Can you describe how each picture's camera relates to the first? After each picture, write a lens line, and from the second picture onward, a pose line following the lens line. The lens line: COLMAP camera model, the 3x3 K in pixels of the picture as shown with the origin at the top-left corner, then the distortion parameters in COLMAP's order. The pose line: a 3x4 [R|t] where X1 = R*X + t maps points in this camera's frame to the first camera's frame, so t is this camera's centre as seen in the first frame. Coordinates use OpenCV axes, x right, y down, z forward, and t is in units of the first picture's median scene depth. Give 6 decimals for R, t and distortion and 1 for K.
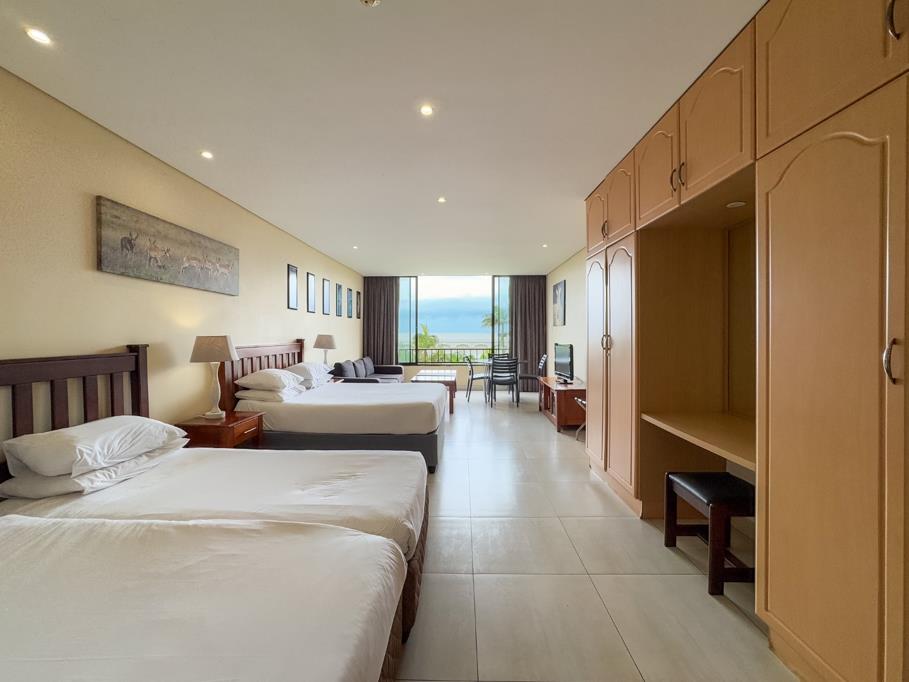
lens RADIAL K [[373.1, 0, 457.7], [0, 373.1, 337.9], [0, 0, 1]] dist [-0.024790, 0.004853]
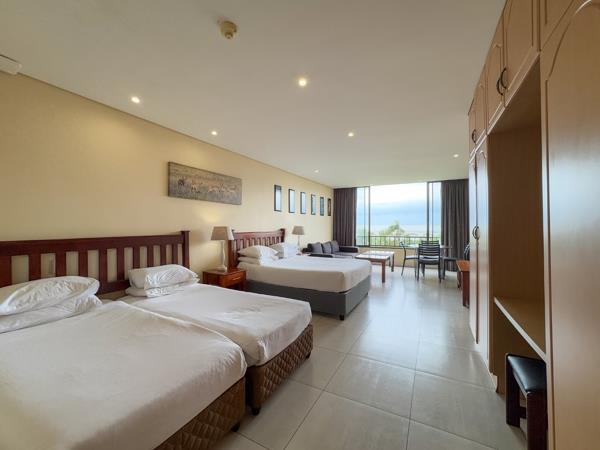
lens RADIAL K [[246.3, 0, 299.2], [0, 246.3, 222.3], [0, 0, 1]] dist [-0.024790, 0.004853]
pose [[0.885665, -0.006129, -0.464284, 0.264545], [-0.005480, 0.999705, -0.023650, 0.000615], [0.464292, 0.023490, 0.885371, 0.061598]]
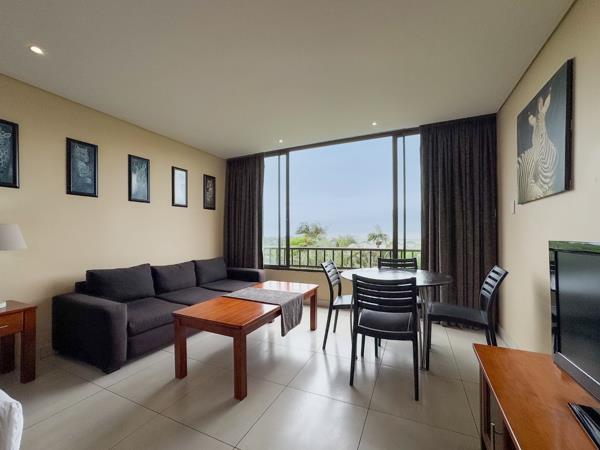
lens RADIAL K [[246.3, 0, 296.1], [0, 246.3, 234.9], [0, 0, 1]] dist [-0.024790, 0.004853]
pose [[0.904537, -0.003324, -0.426383, 0.341091], [-0.001103, 0.999948, -0.010136, 0.020799], [0.426395, 0.009638, 0.904486, 1.545748]]
